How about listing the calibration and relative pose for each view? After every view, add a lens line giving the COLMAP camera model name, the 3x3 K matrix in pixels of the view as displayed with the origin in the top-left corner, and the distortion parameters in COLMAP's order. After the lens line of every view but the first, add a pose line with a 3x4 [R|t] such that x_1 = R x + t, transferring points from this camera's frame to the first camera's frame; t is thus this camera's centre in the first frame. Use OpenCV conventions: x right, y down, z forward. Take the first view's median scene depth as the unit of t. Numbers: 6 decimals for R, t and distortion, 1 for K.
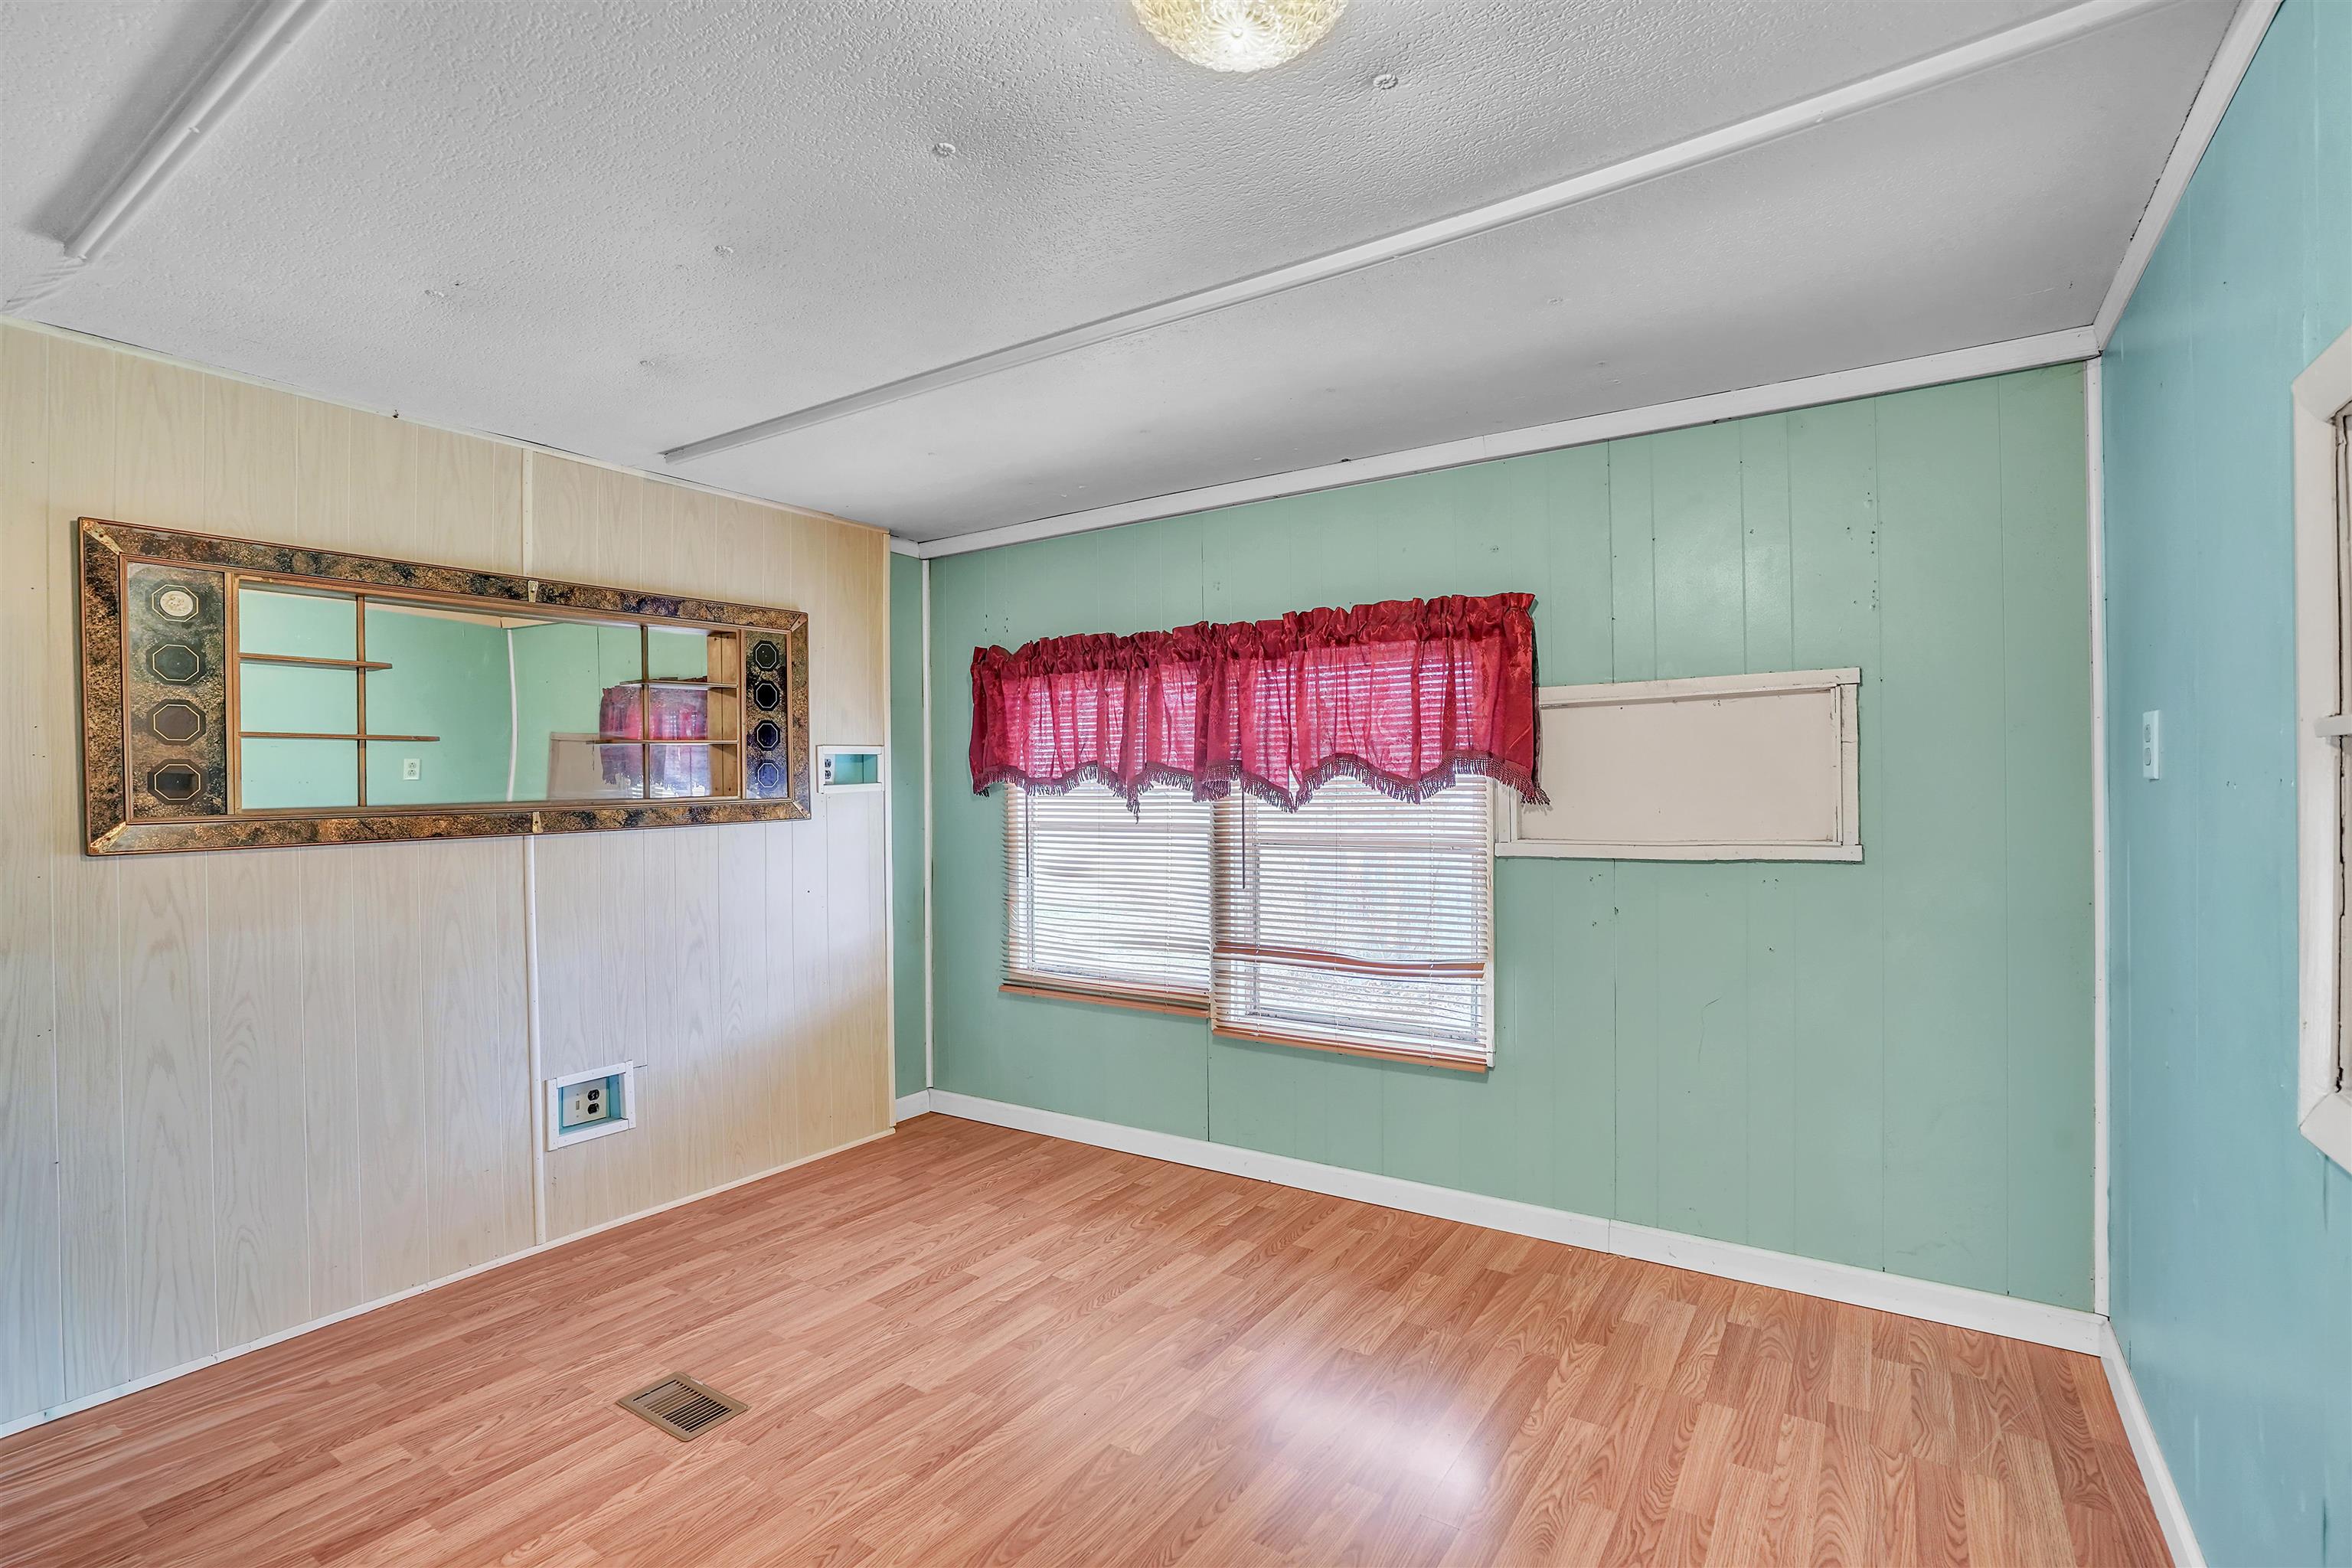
lens RADIAL K [[1120.7, 0, 1168.8], [0, 1120.7, 772.6], [0, 0, 1]] dist [-0.063458, 0.023864]
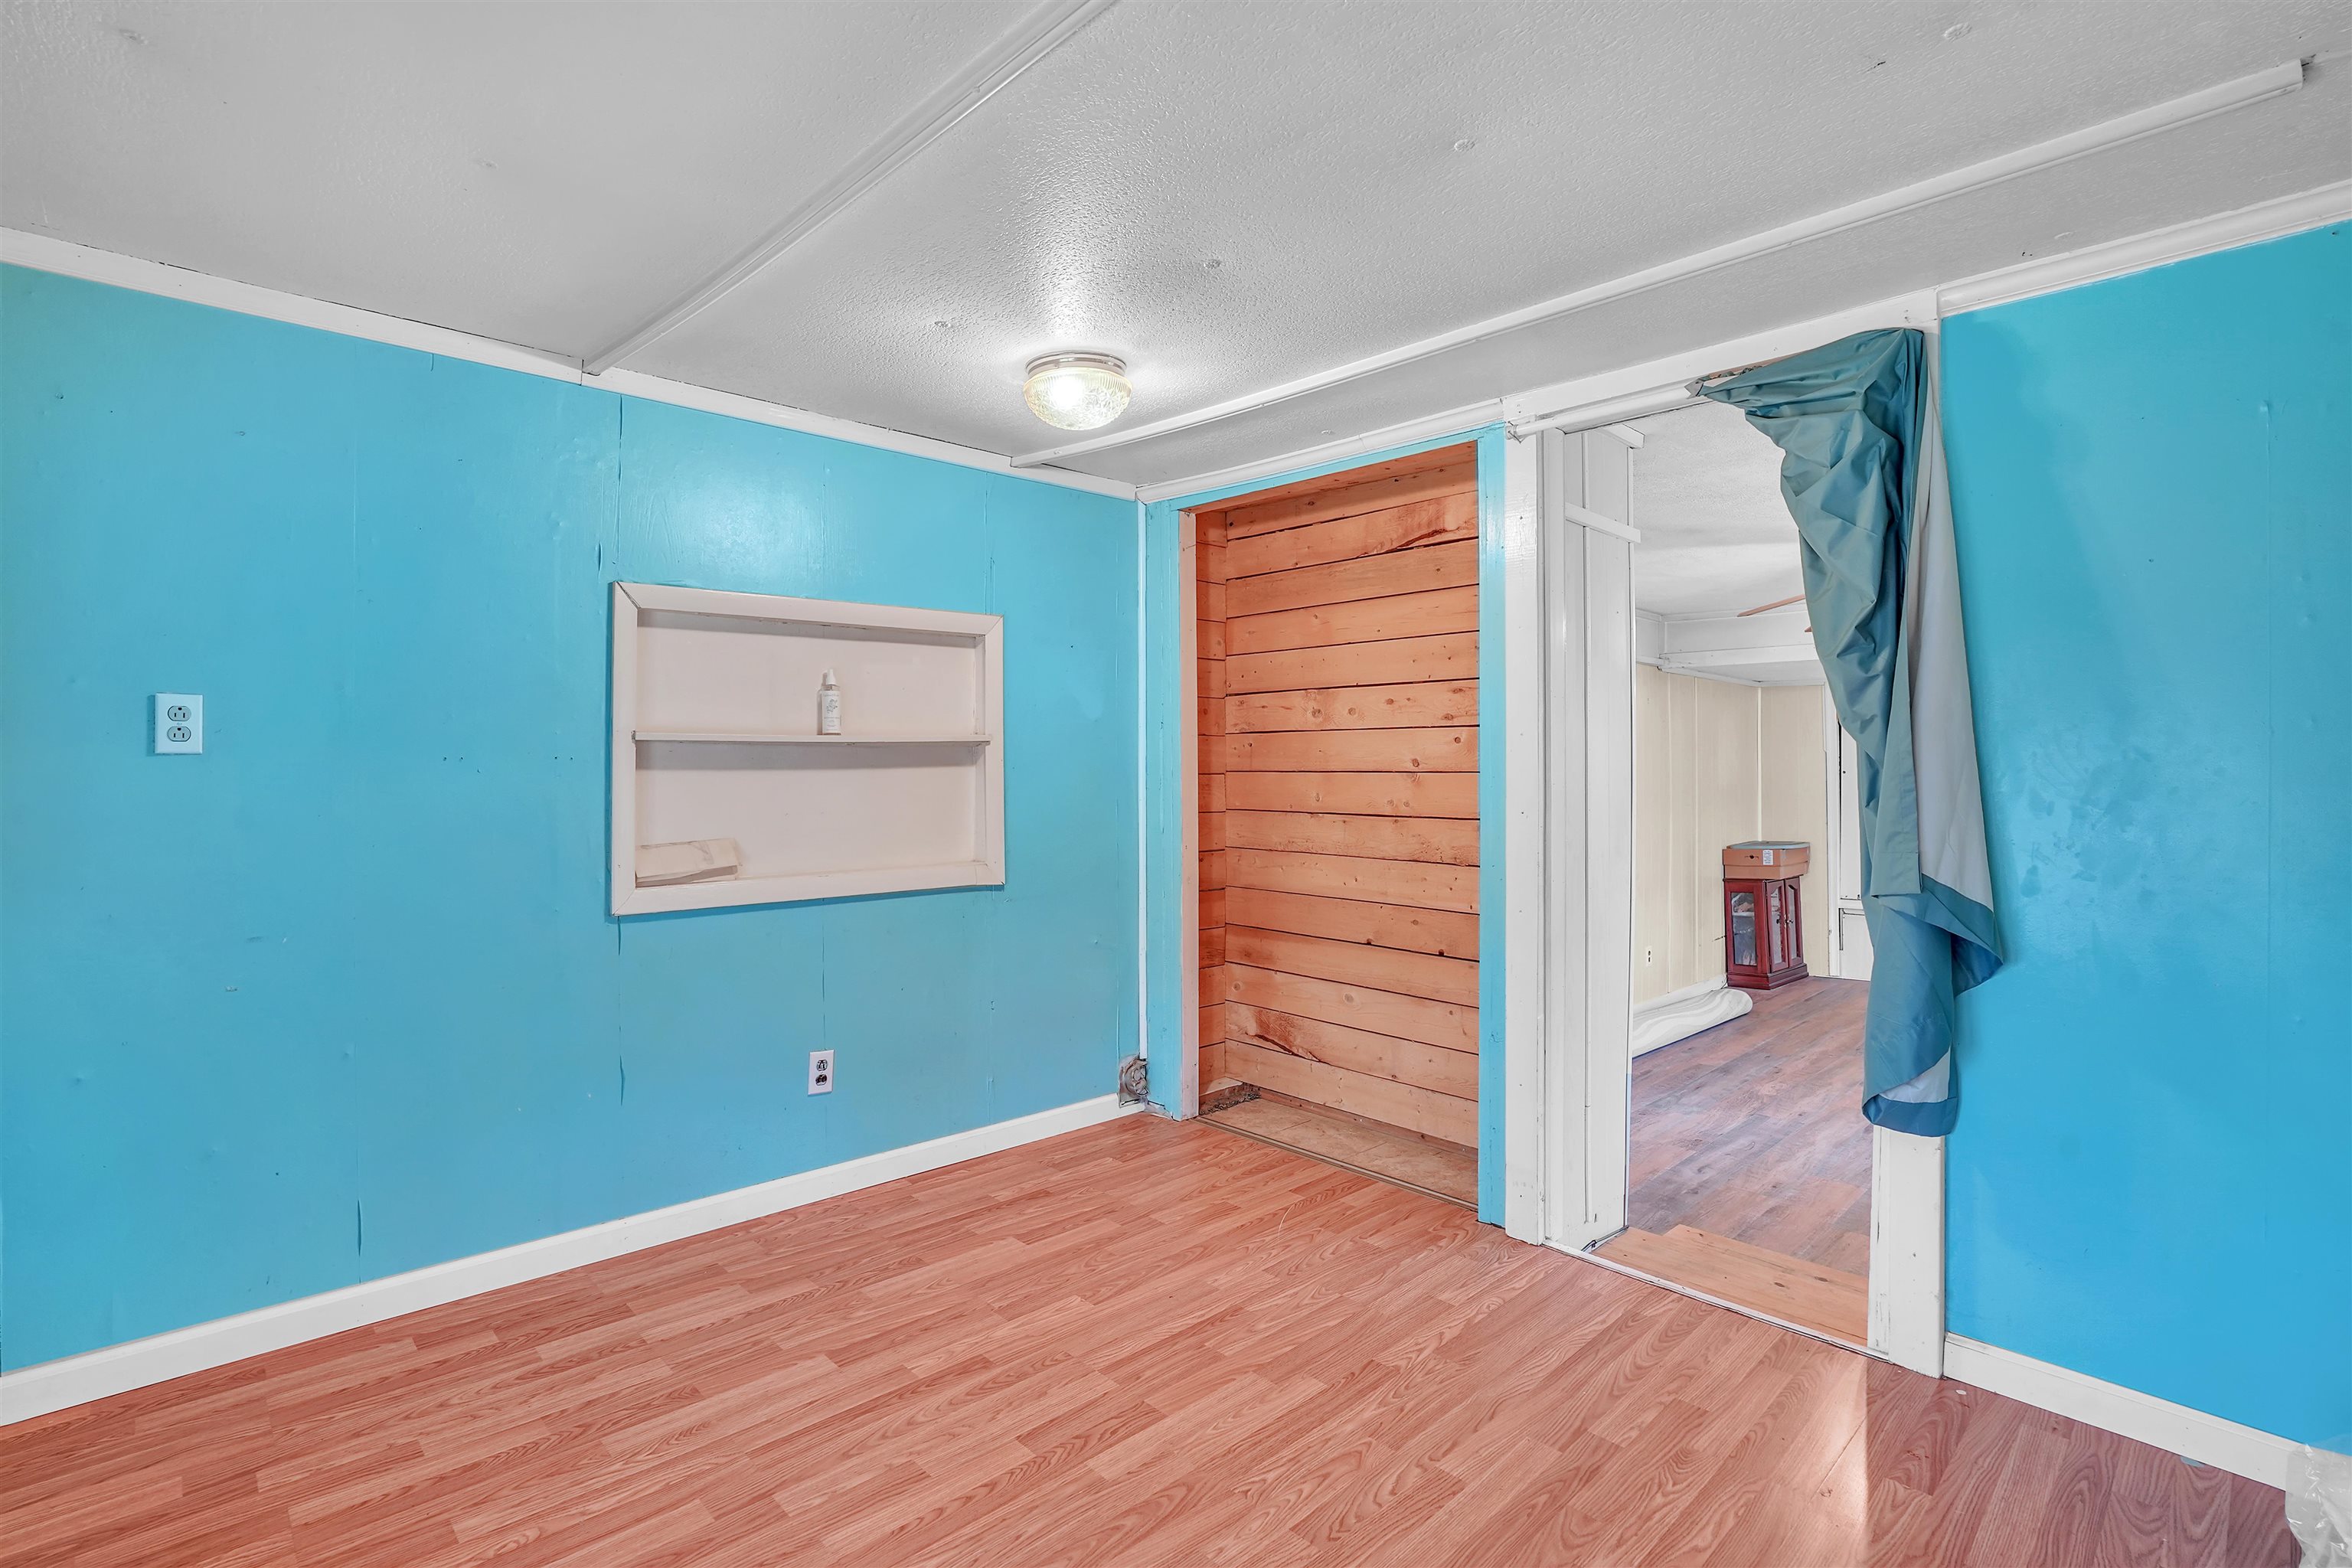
lens RADIAL K [[1093.9, 0, 1186.4], [0, 1093.9, 772.4], [0, 0, 1]] dist [-0.064050, 0.022651]
pose [[-0.978175, 0.000152, 0.207784, -0.367048], [0.000244, 1.000000, 0.000415, 0.027178], [-0.207784, 0.000457, -0.978175, 1.905984]]
